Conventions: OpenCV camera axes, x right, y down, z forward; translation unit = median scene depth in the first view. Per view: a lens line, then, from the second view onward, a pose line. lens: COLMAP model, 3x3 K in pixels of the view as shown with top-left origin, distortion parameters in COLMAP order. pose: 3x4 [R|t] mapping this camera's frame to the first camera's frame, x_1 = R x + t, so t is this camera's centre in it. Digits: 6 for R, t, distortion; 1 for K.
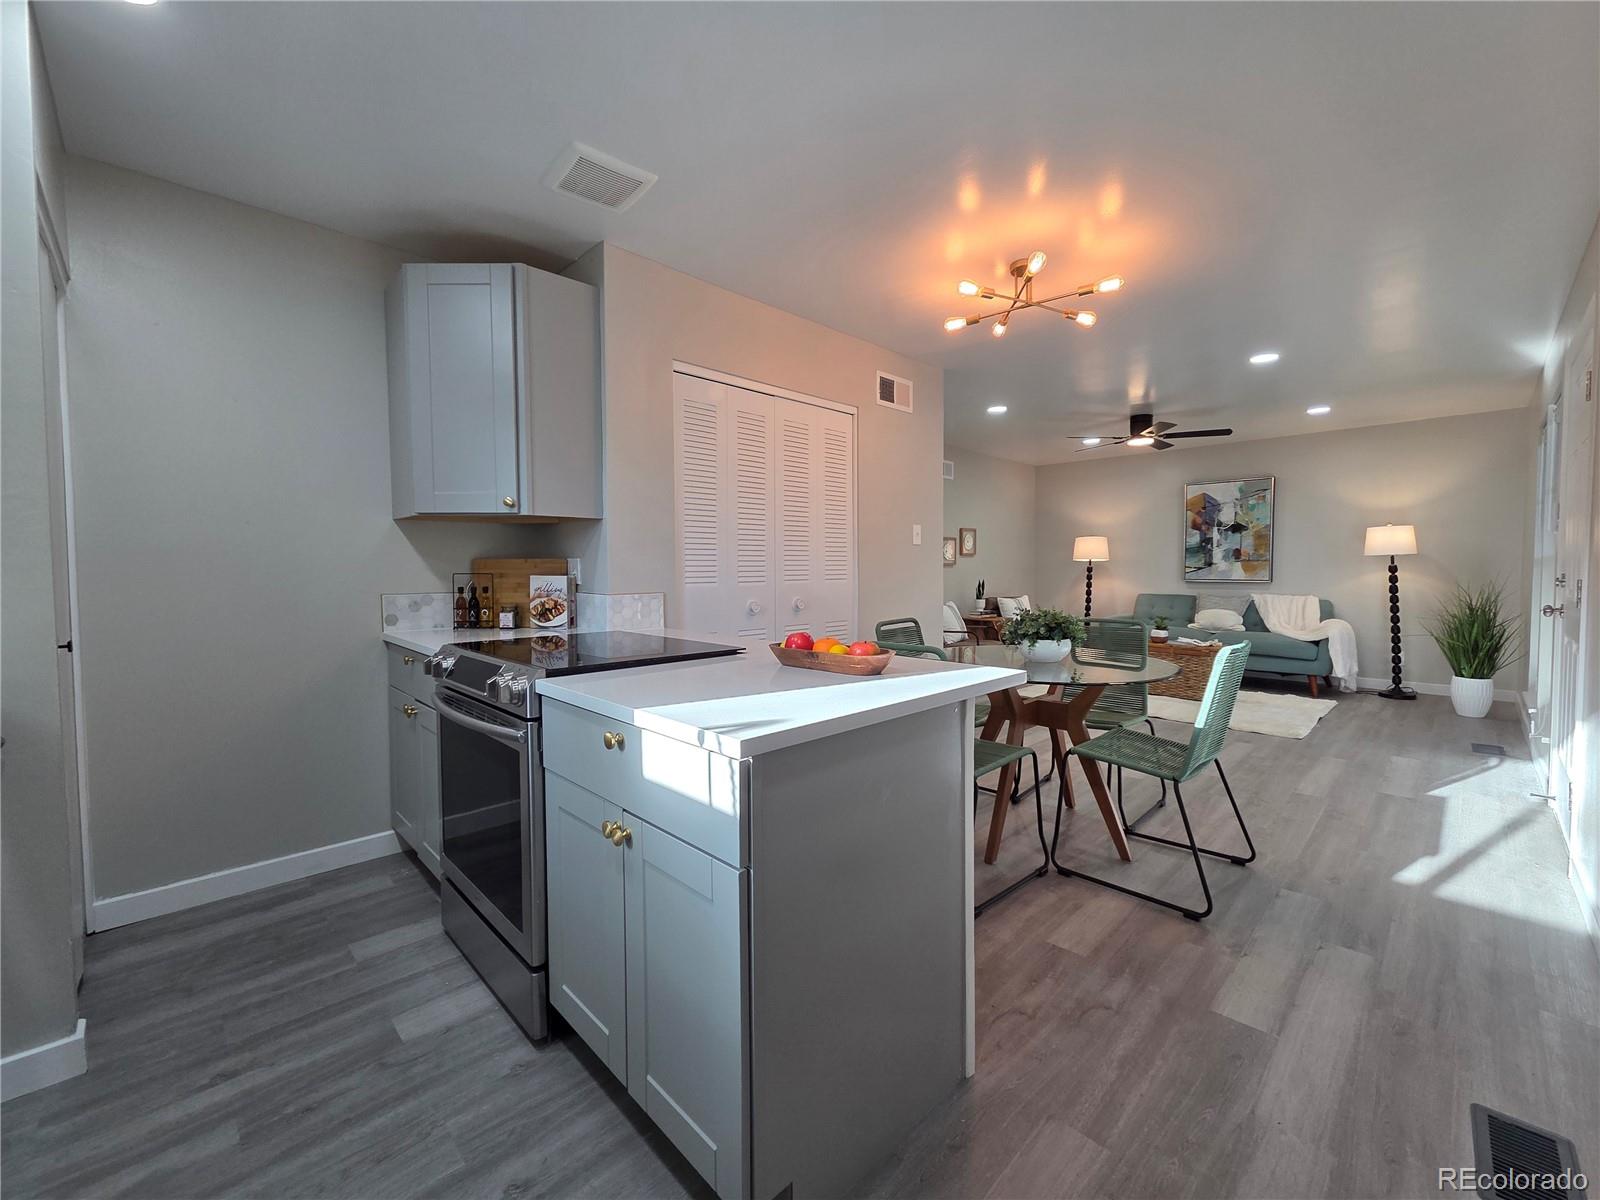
lens RADIAL K [[653.6, 0, 812.3], [0, 653.6, 592.4], [0, 0, 1]] dist [0.000078, -0.000257]
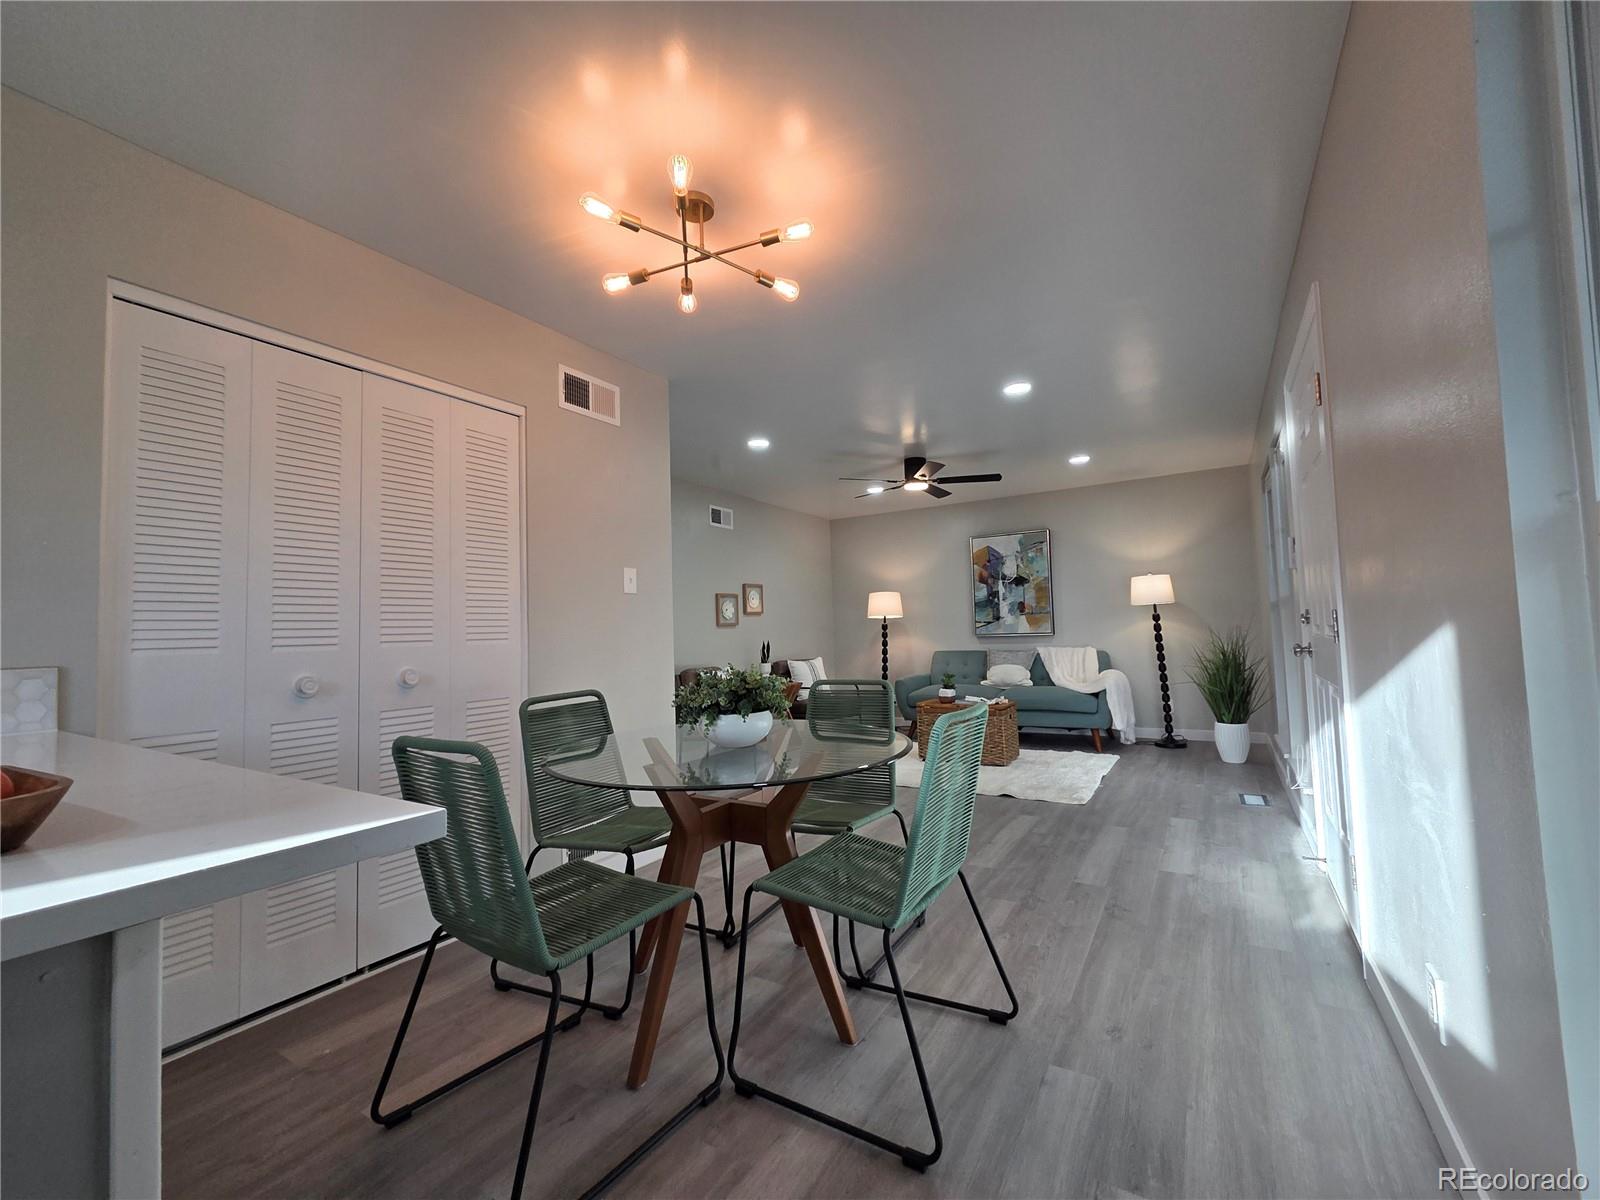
lens RADIAL K [[656.9, 0, 816.1], [0, 656.9, 595.2], [0, 0, 1]] dist [-0.000427, -0.000572]
pose [[0.970033, -0.011566, 0.242699, 0.132138], [0.035880, 0.994734, -0.096003, 0.008383], [-0.240310, 0.101834, 0.965340, 0.142090]]
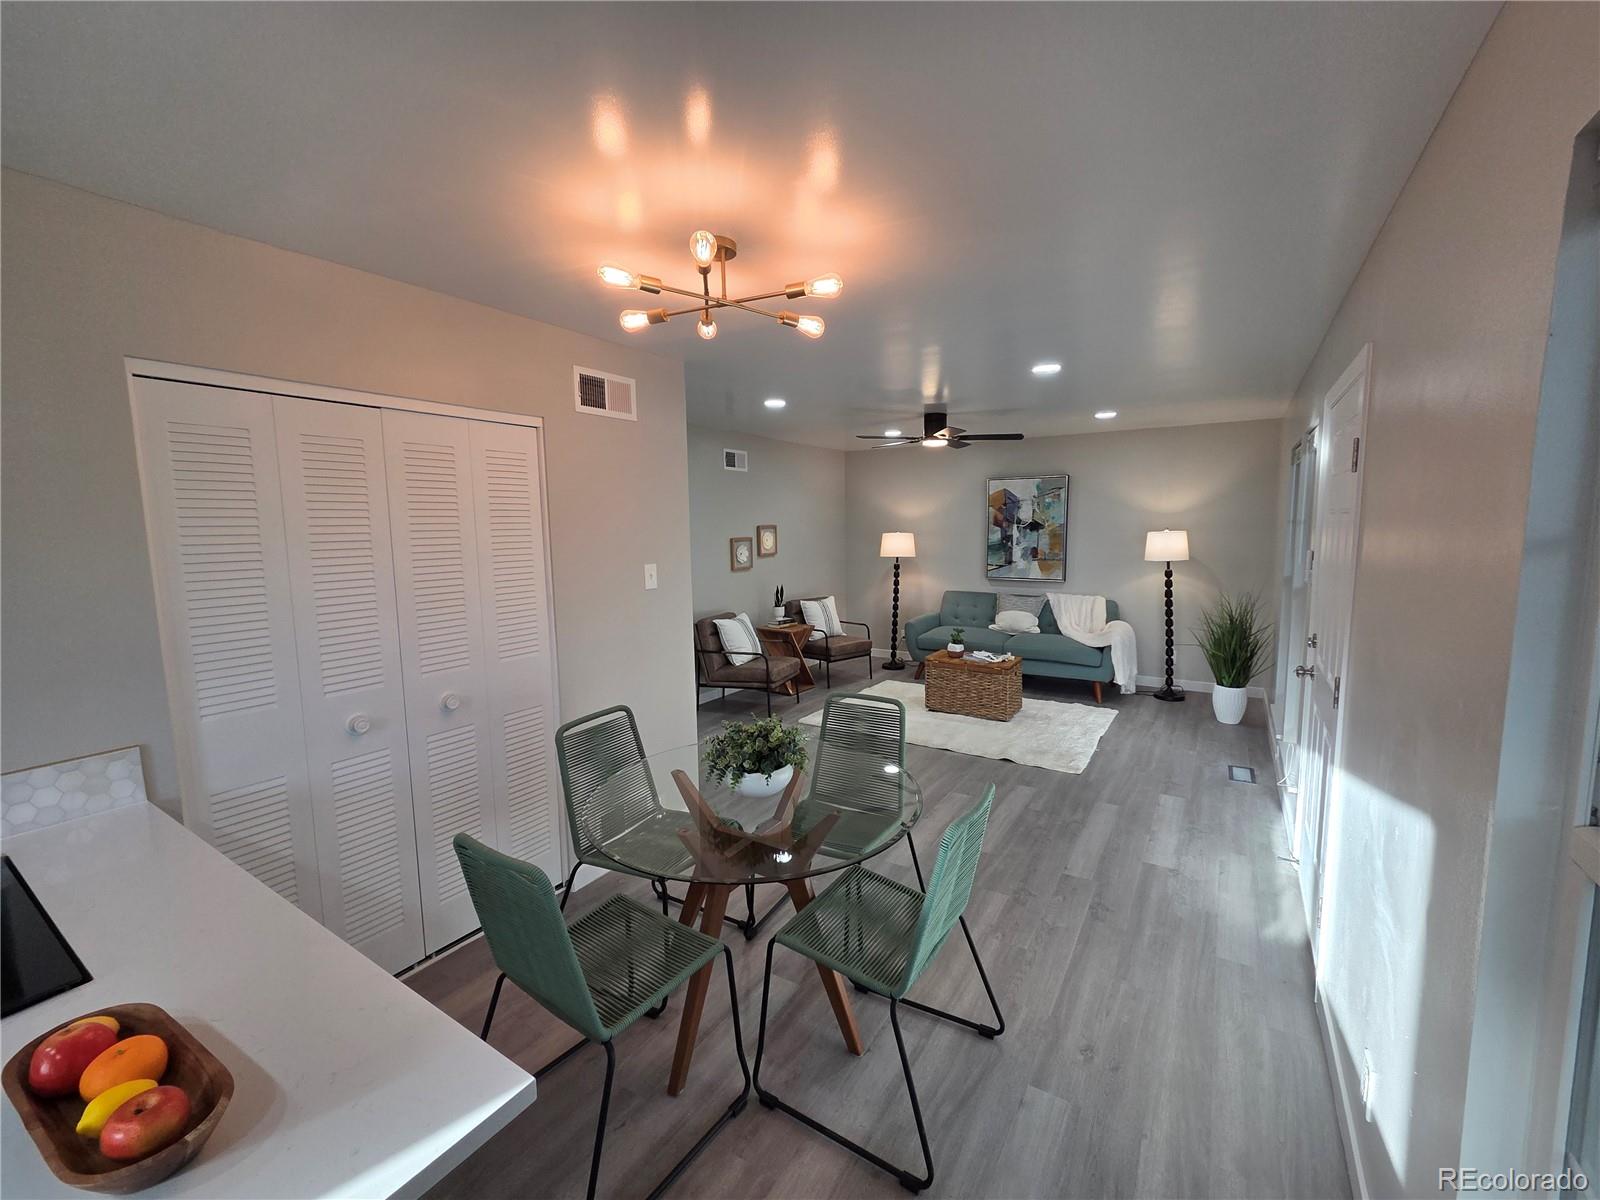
lens RADIAL K [[655.6, 0, 814.8], [0, 655.6, 593.8], [0, 0, 1]] dist [-0.000529, -0.000469]
pose [[0.974366, -0.031699, 0.222723, 0.125903], [0.016234, 0.997349, 0.070929, -0.085861], [-0.224381, -0.065495, 0.972298, 0.131665]]
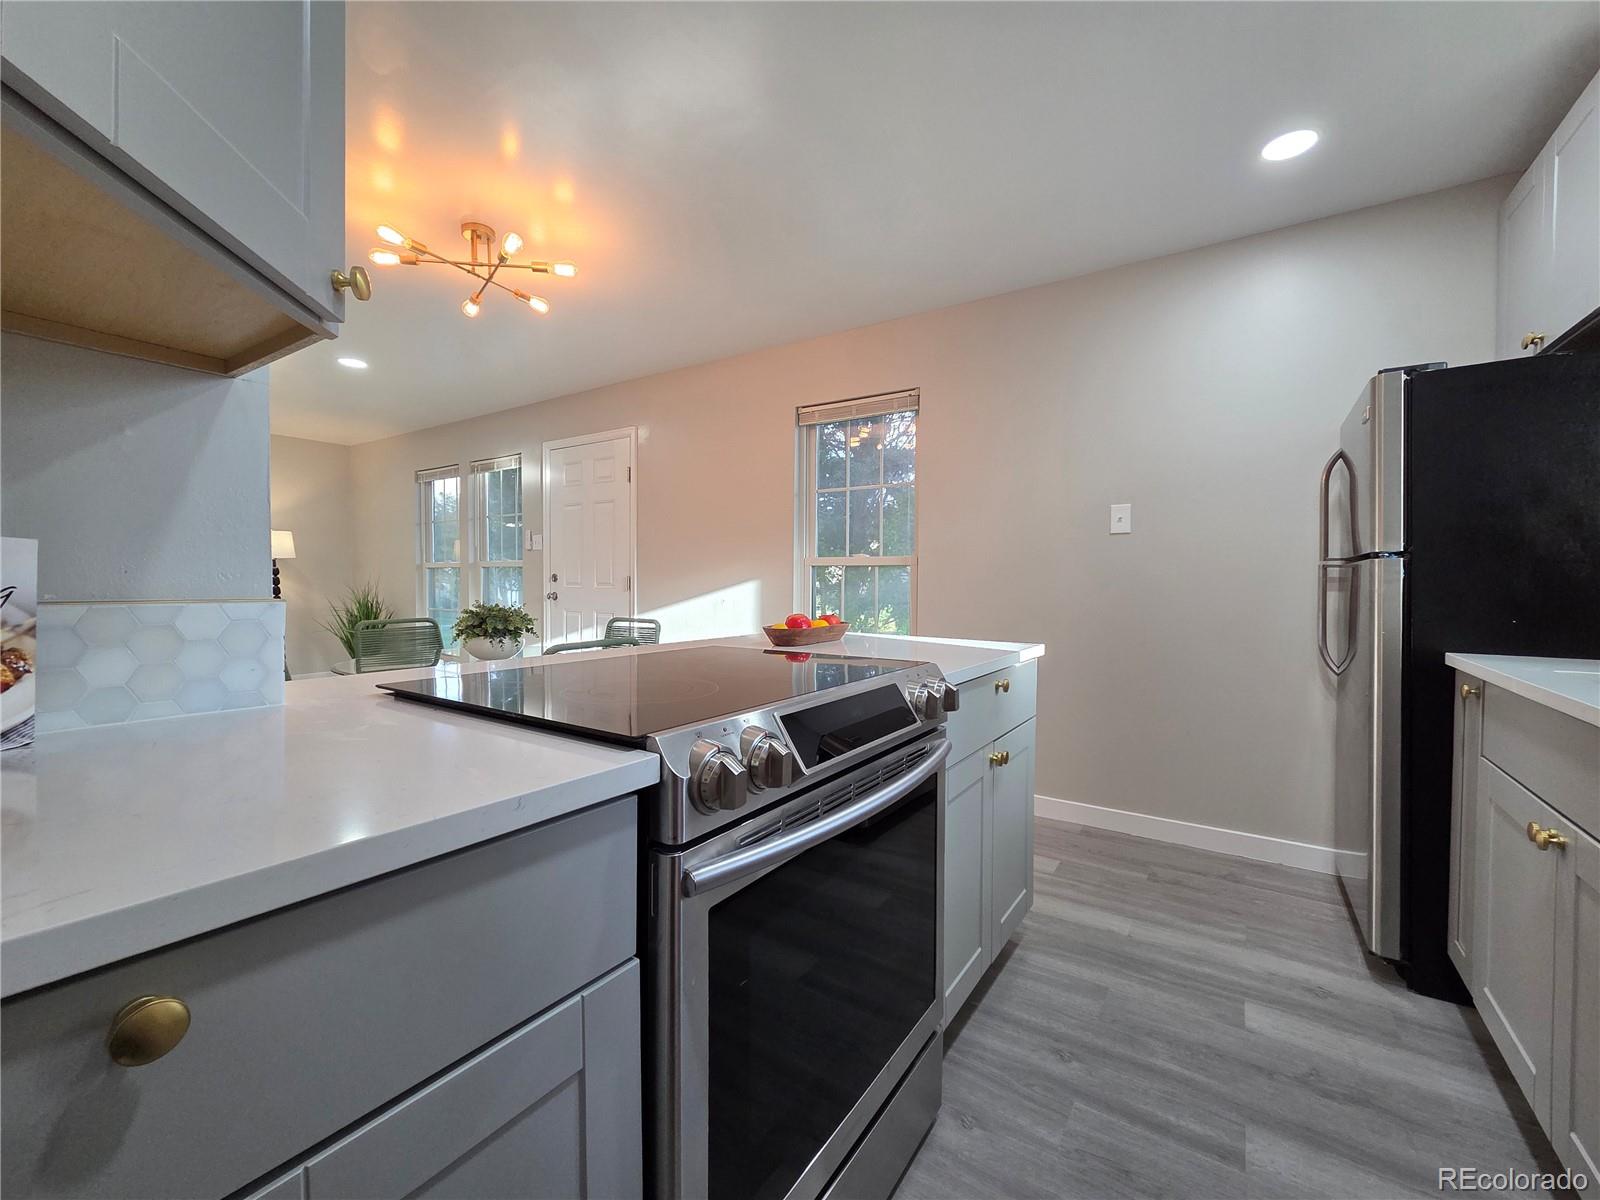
lens RADIAL K [[656.9, 0, 816.1], [0, 656.9, 595.2], [0, 0, 1]] dist [-0.000427, -0.000572]
pose [[-0.205981, -0.022086, 0.978307, -0.333887], [0.031103, 0.999092, 0.029104, -0.001360], [-0.978061, 0.036423, -0.205108, 0.361545]]
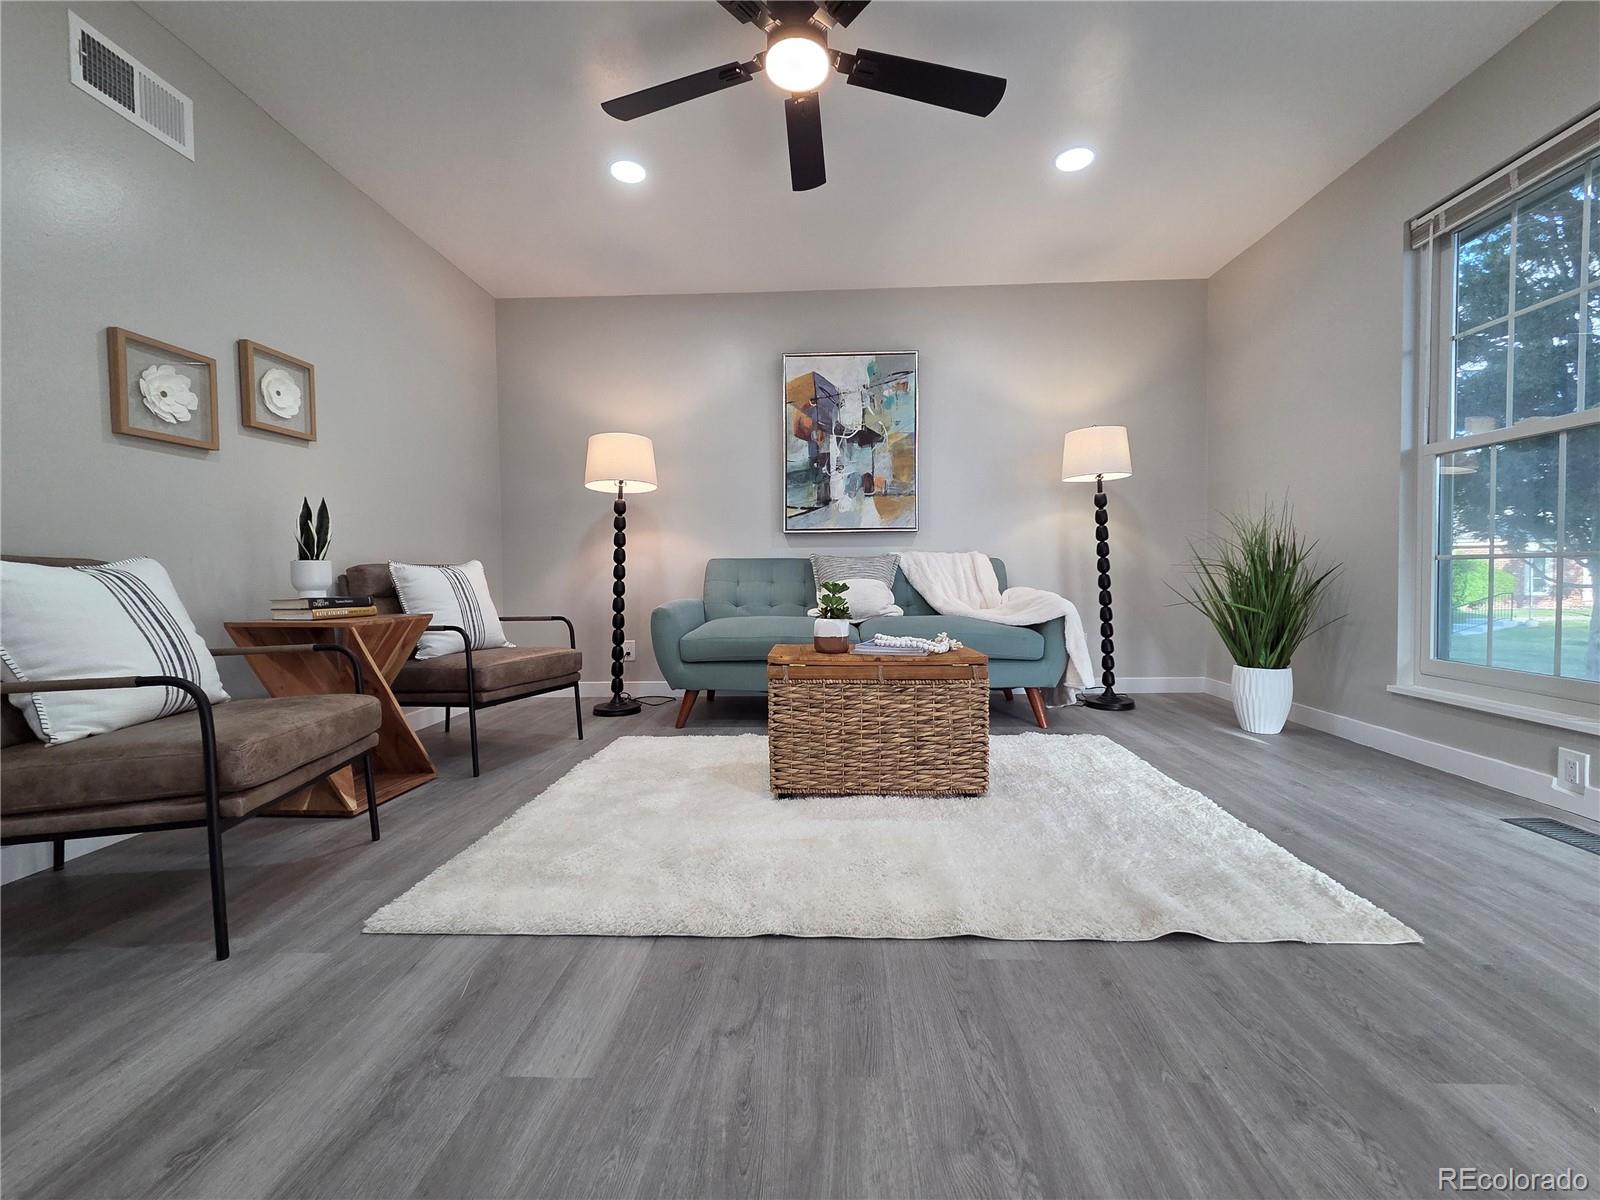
lens RADIAL K [[653.6, 0, 812.3], [0, 653.6, 592.4], [0, 0, 1]] dist [0.000078, -0.000257]
pose [[0.730336, -0.025821, 0.682600, 0.263743], [0.035216, 0.999380, 0.000125, 0.041543], [-0.682180, 0.023948, 0.730792, 0.734587]]
